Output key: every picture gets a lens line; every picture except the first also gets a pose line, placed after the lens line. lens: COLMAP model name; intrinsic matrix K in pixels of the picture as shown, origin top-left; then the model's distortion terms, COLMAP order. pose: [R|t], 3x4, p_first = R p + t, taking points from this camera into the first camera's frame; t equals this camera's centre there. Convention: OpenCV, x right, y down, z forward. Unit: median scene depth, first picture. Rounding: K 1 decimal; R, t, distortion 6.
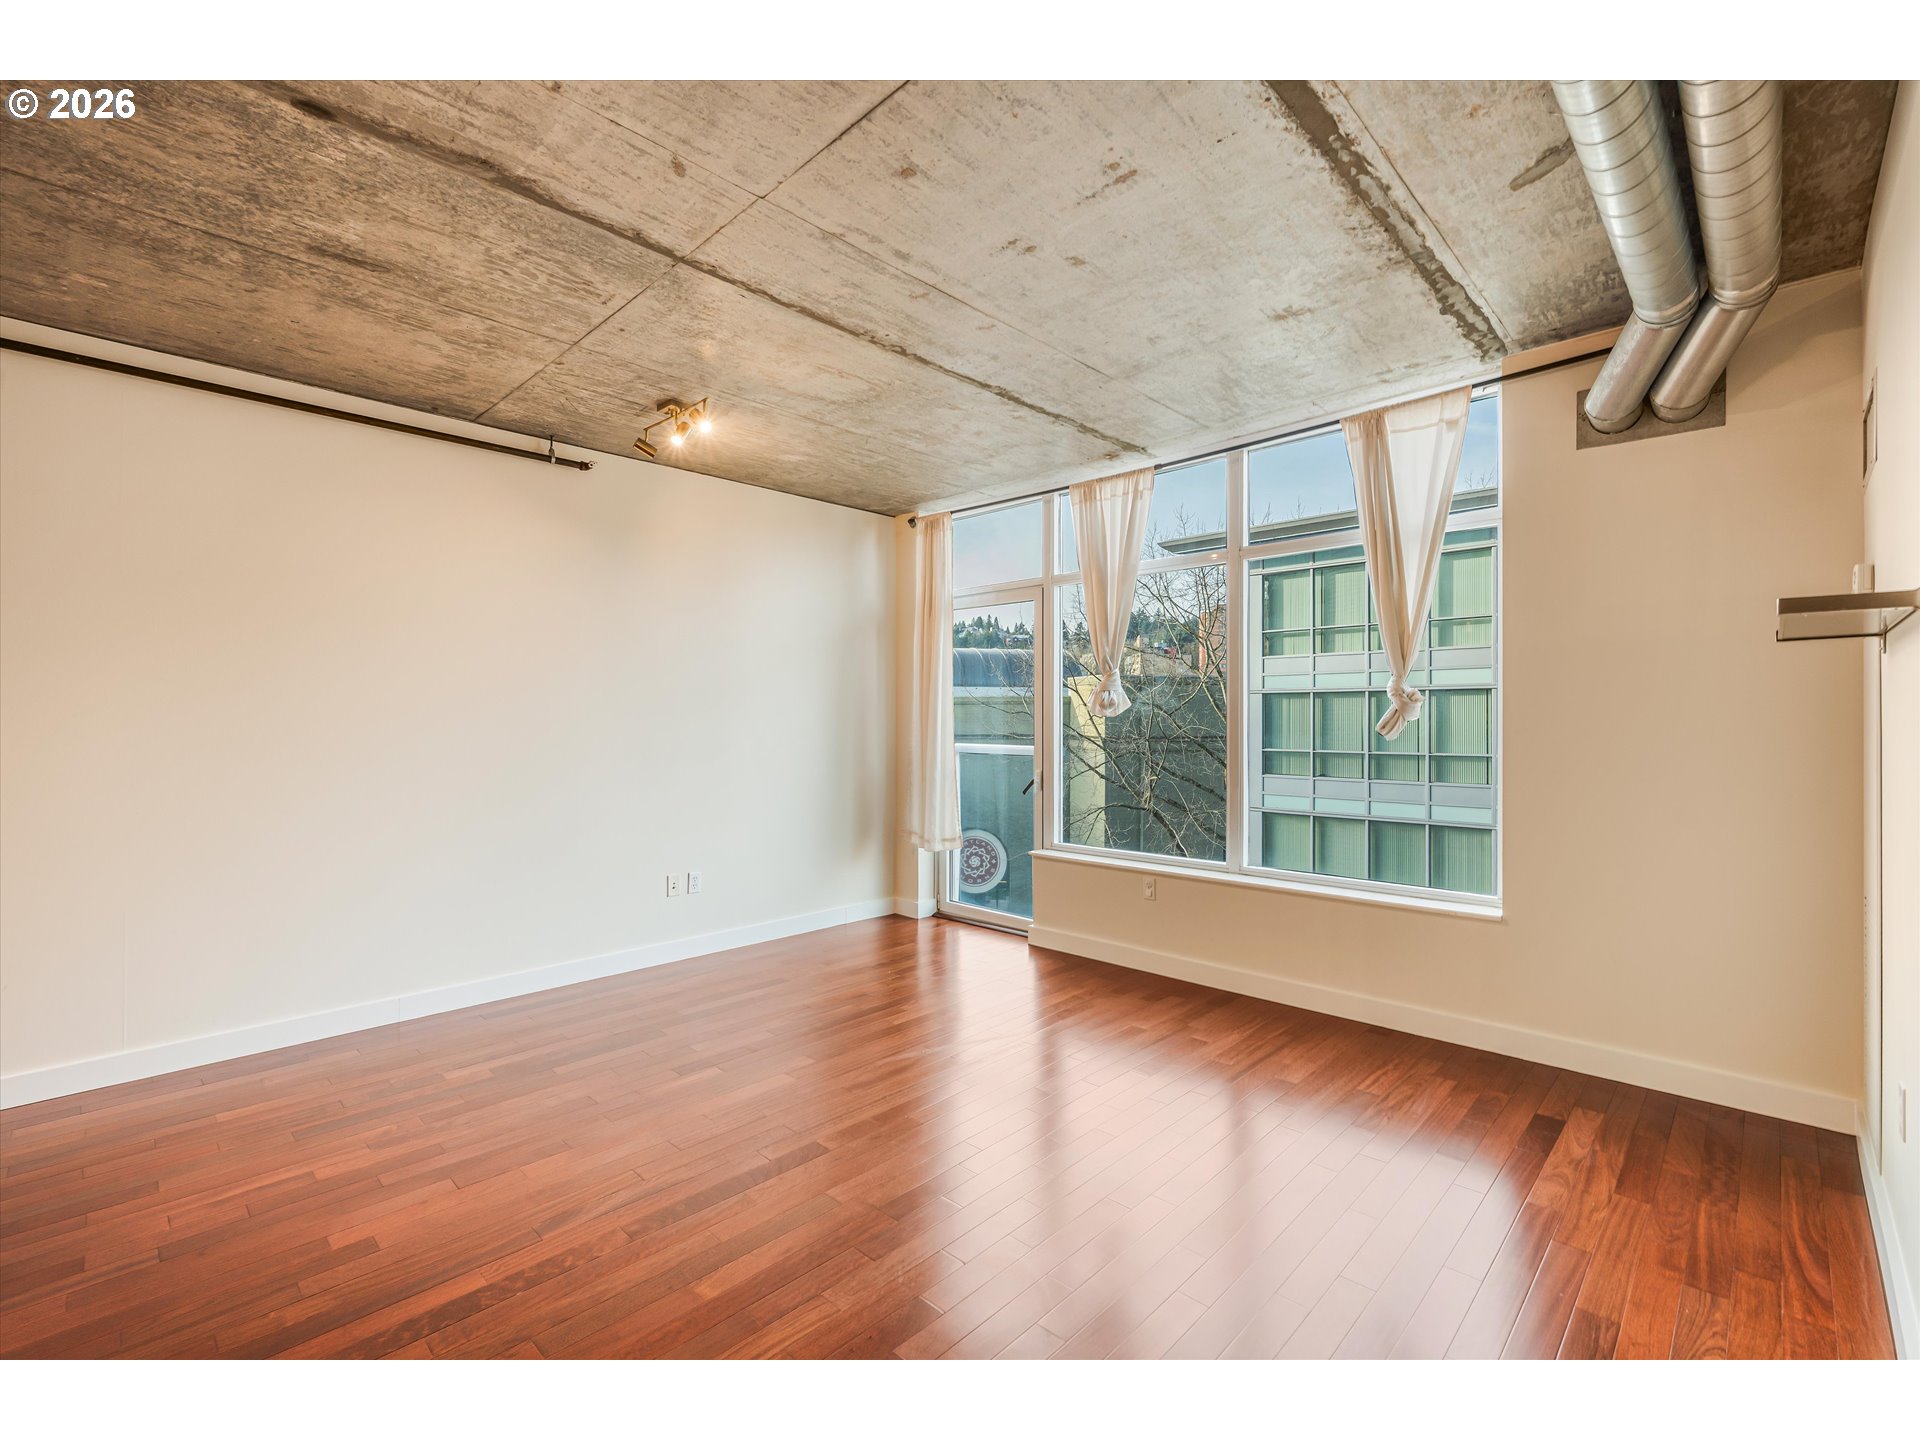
lens RADIAL K [[842.8, 0, 977.8], [0, 842.8, 712.1], [0, 0, 1]] dist [-0.005537, 0.001059]
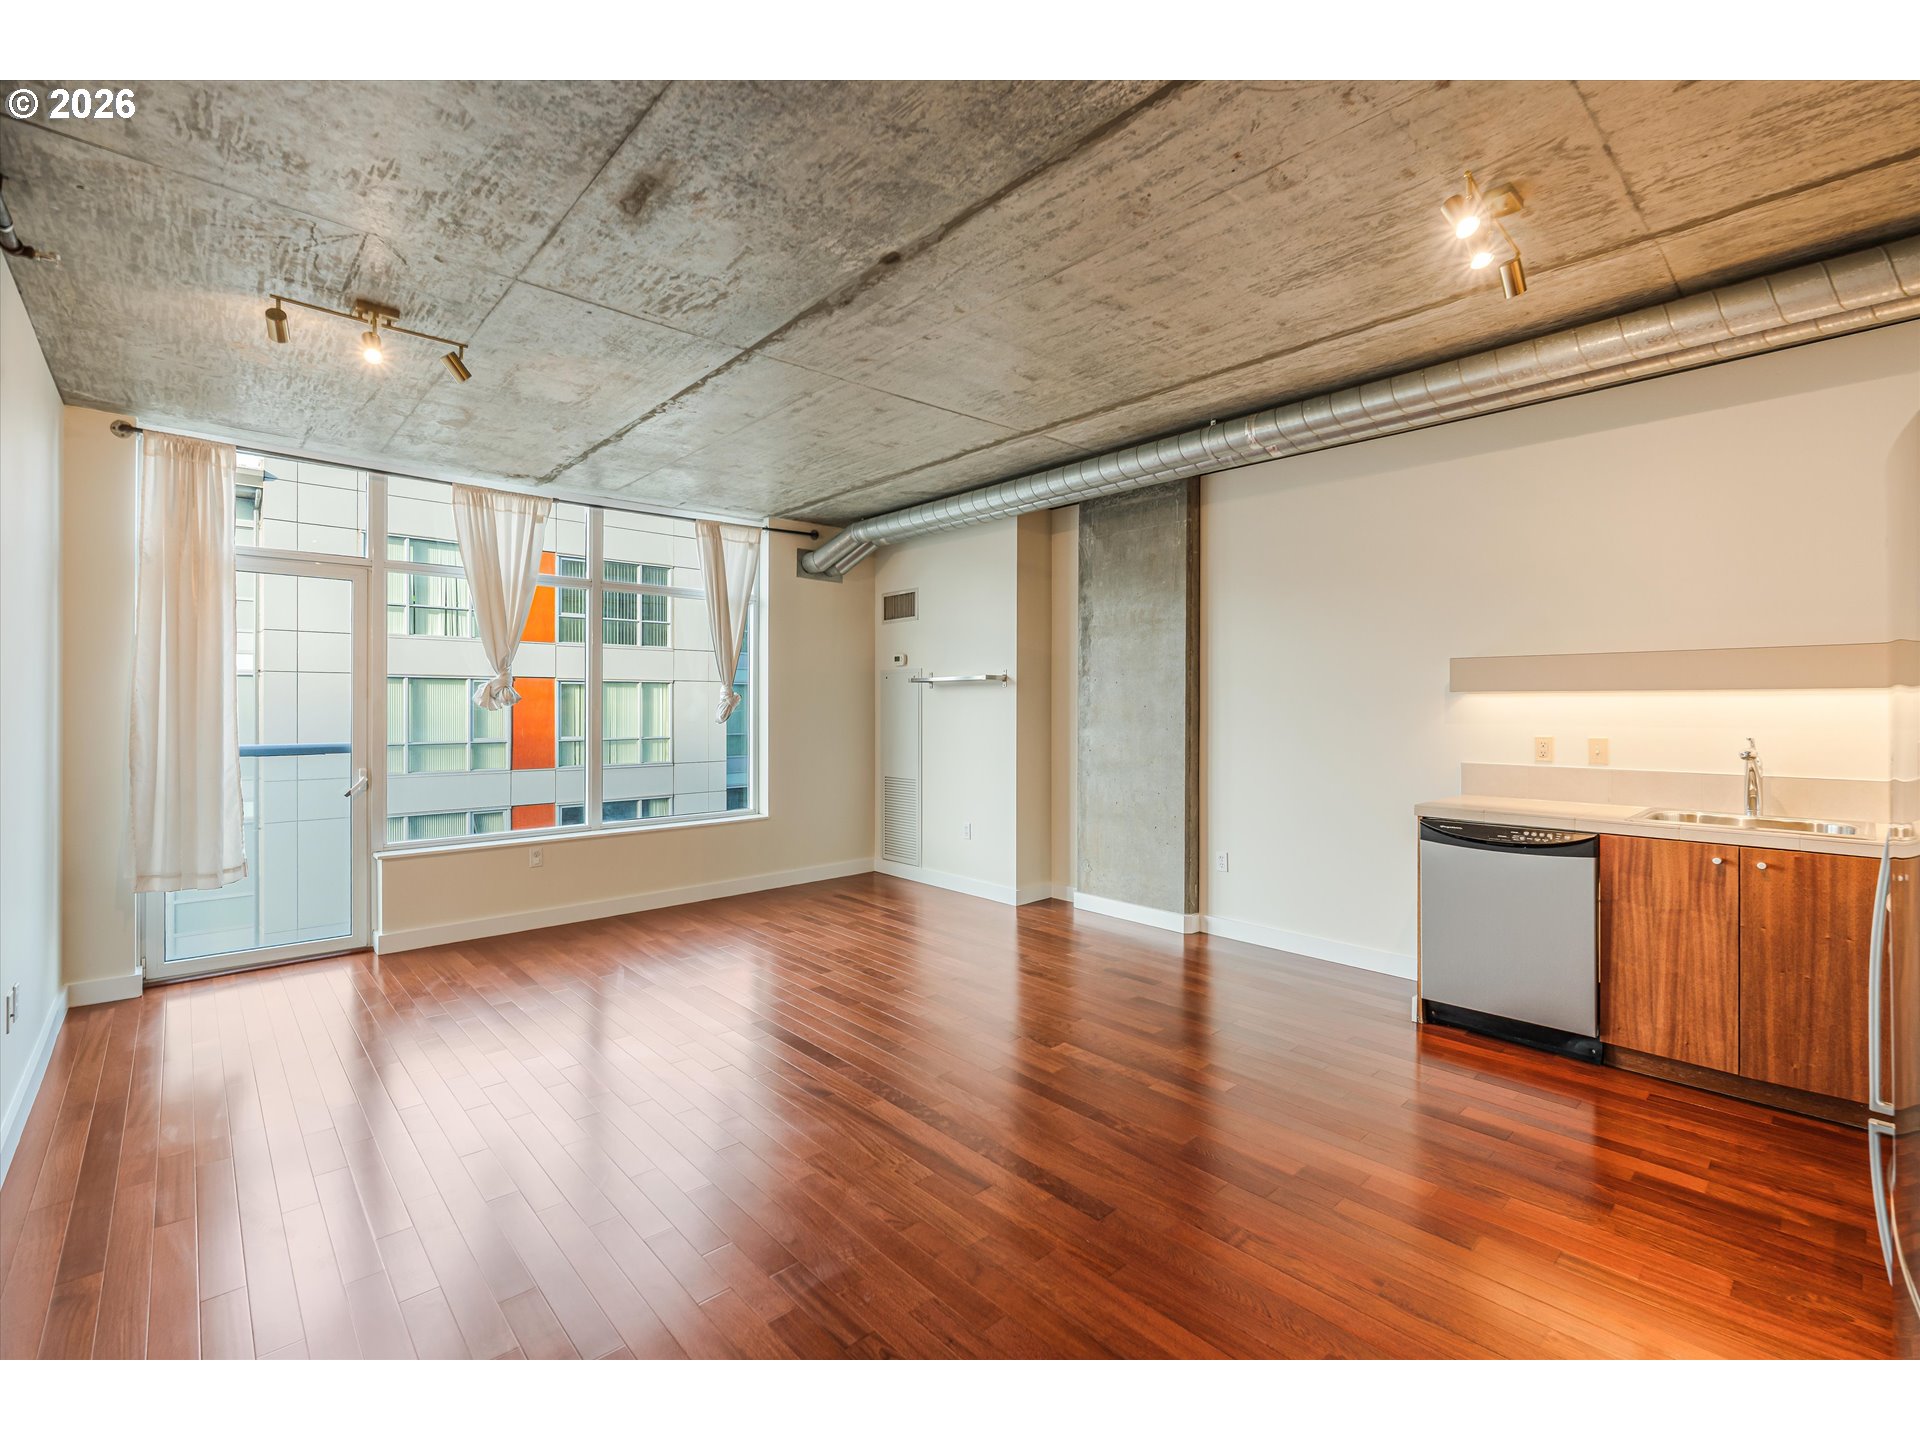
lens RADIAL K [[842.8, 0, 961.3], [0, 842.8, 706.1], [0, 0, 1]] dist [-0.005537, 0.001059]
pose [[0.056784, 0.000402, 0.998386, -1.170838], [-0.006748, 0.999977, -0.000019, -0.005333], [-0.998364, -0.006736, 0.056785, 0.446291]]
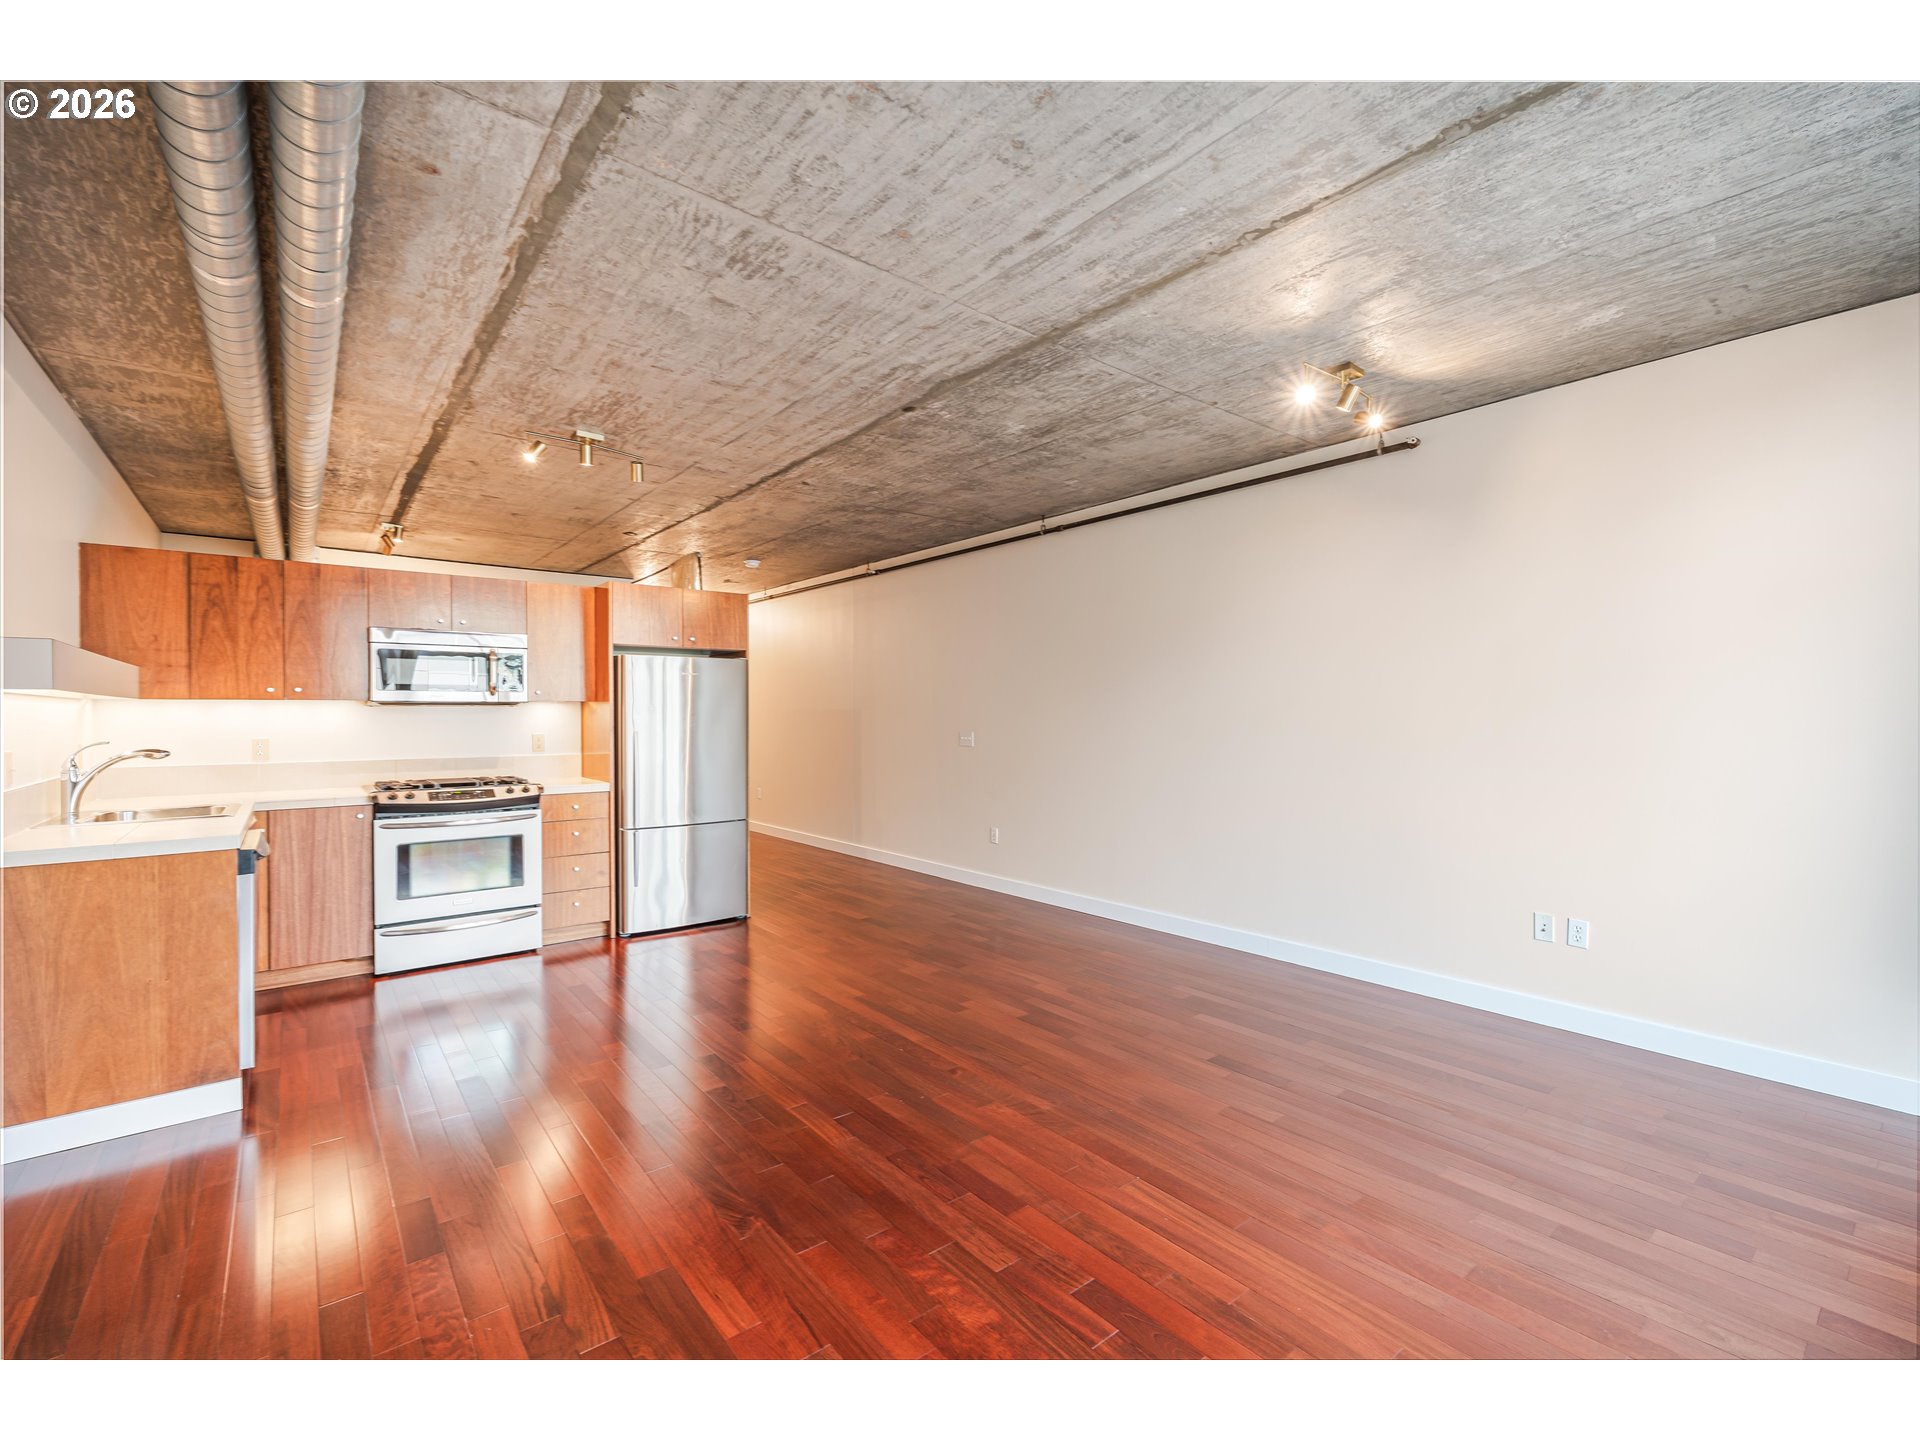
lens RADIAL K [[842.8, 0, 962.3], [0, 842.8, 724.2], [0, 0, 1]] dist [-0.005537, 0.001059]
pose [[-0.133443, 0.012066, -0.990983, 0.645741], [0.010677, 0.999885, 0.010737, 0.003551], [0.990999, -0.009148, -0.133557, 0.764275]]
